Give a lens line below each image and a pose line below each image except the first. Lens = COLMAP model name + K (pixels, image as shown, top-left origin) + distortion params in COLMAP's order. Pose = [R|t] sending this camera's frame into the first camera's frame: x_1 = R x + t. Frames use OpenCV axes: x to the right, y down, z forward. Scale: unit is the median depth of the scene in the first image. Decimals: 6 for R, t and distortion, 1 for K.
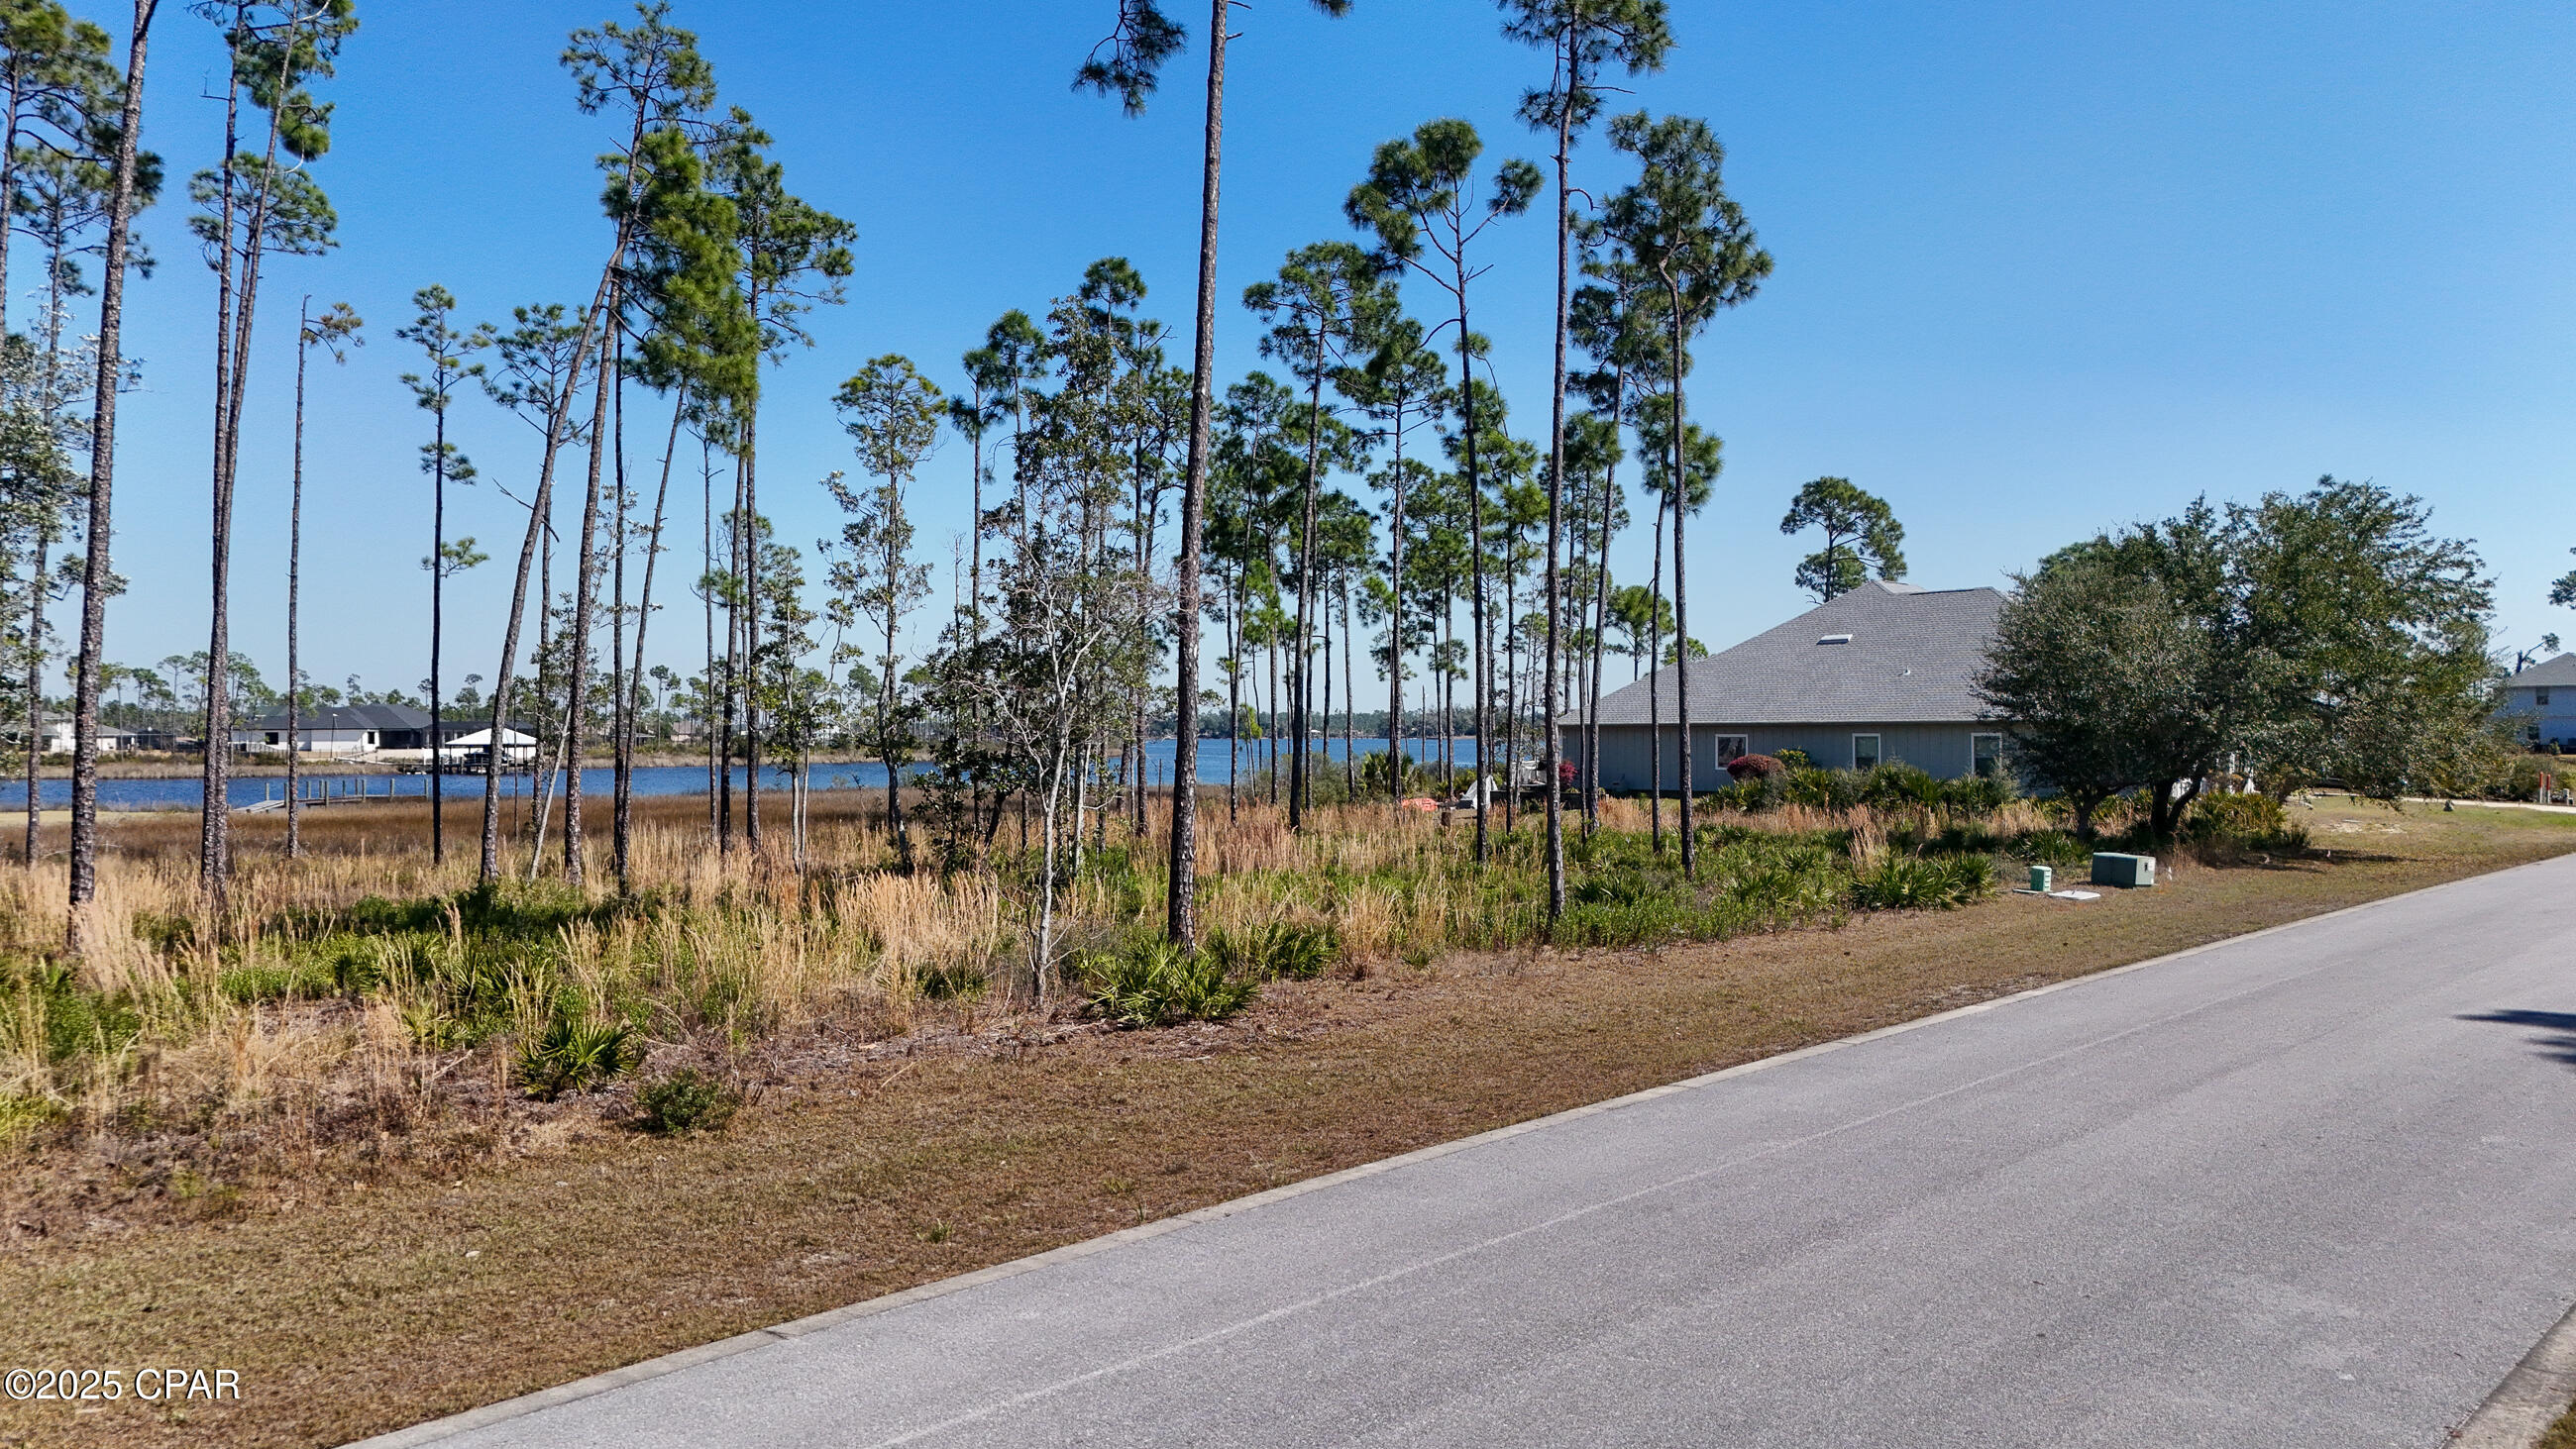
lens RADIAL K [[1899.7, 0, 1284.0], [0, 1899.7, 727.9], [0, 0, 1]] dist [0.056768, -0.030290]
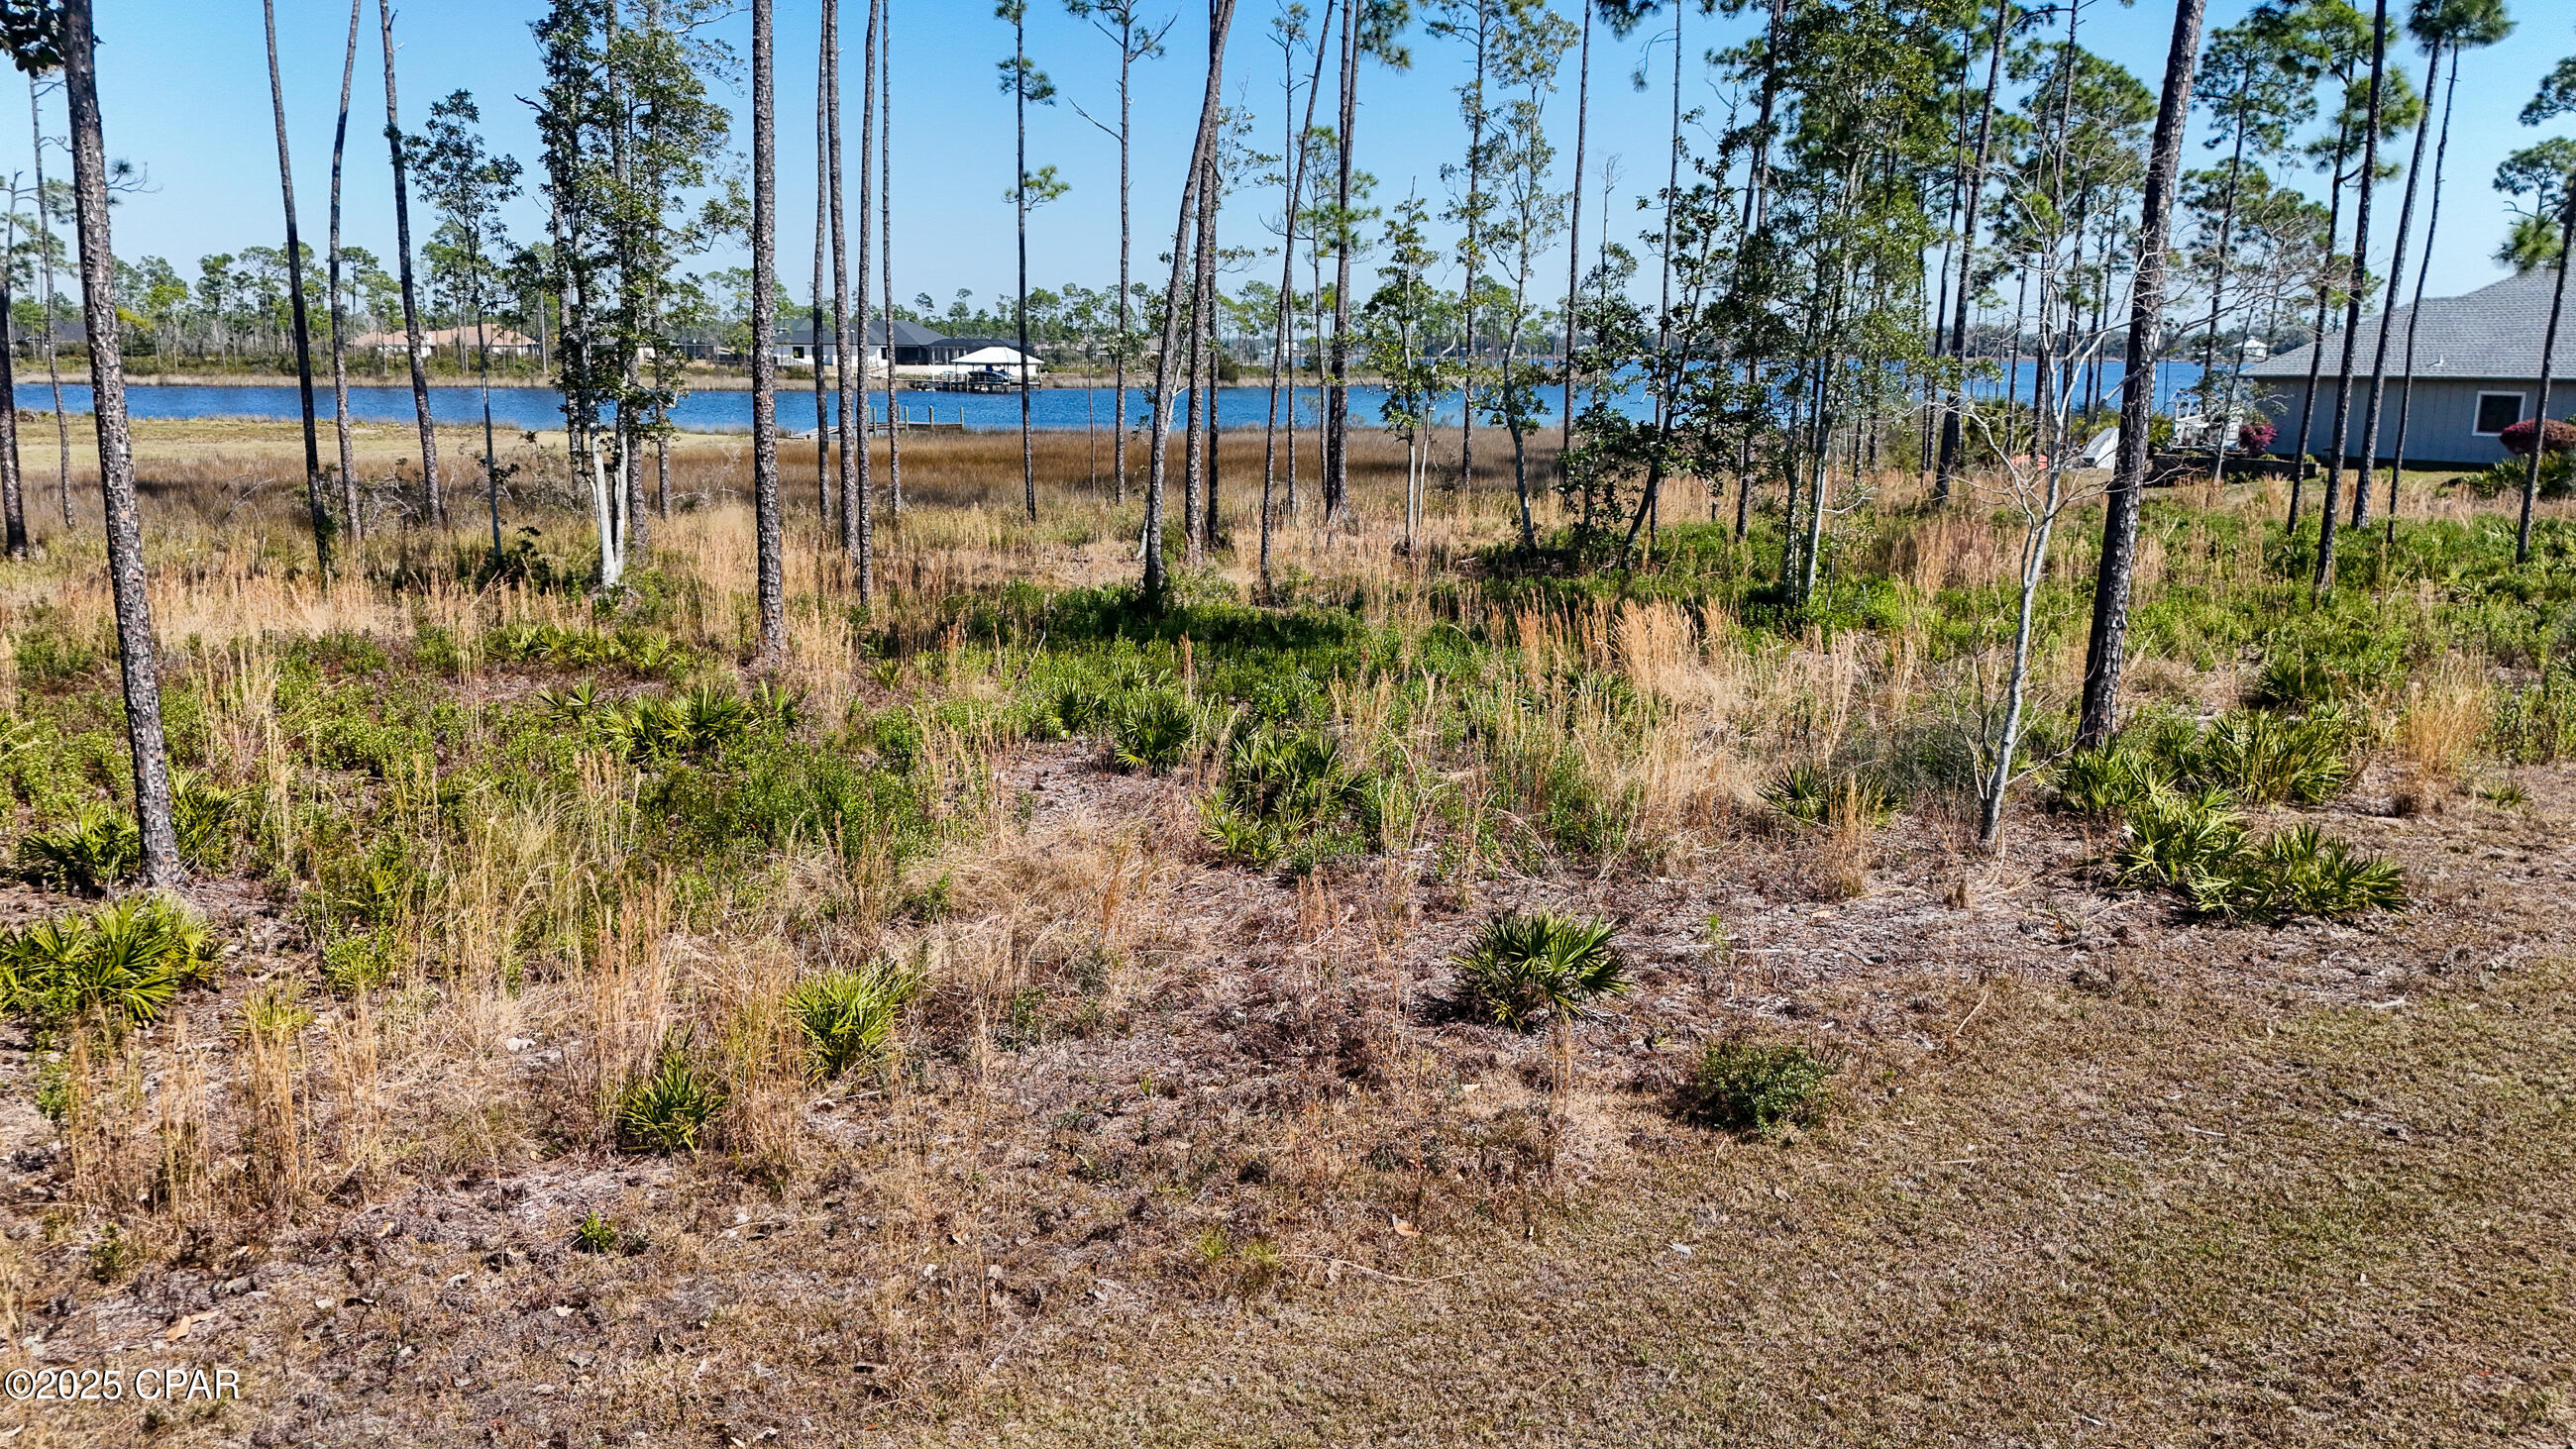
lens RADIAL K [[1899.7, 0, 1284.7], [0, 1899.7, 727.4], [0, 0, 1]] dist [0.056768, -0.030290]
pose [[0.972976, 0.056011, -0.224008, -0.092461], [-0.010836, 0.980140, 0.198009, -0.017205], [0.230650, -0.190230, 0.954260, 0.095223]]
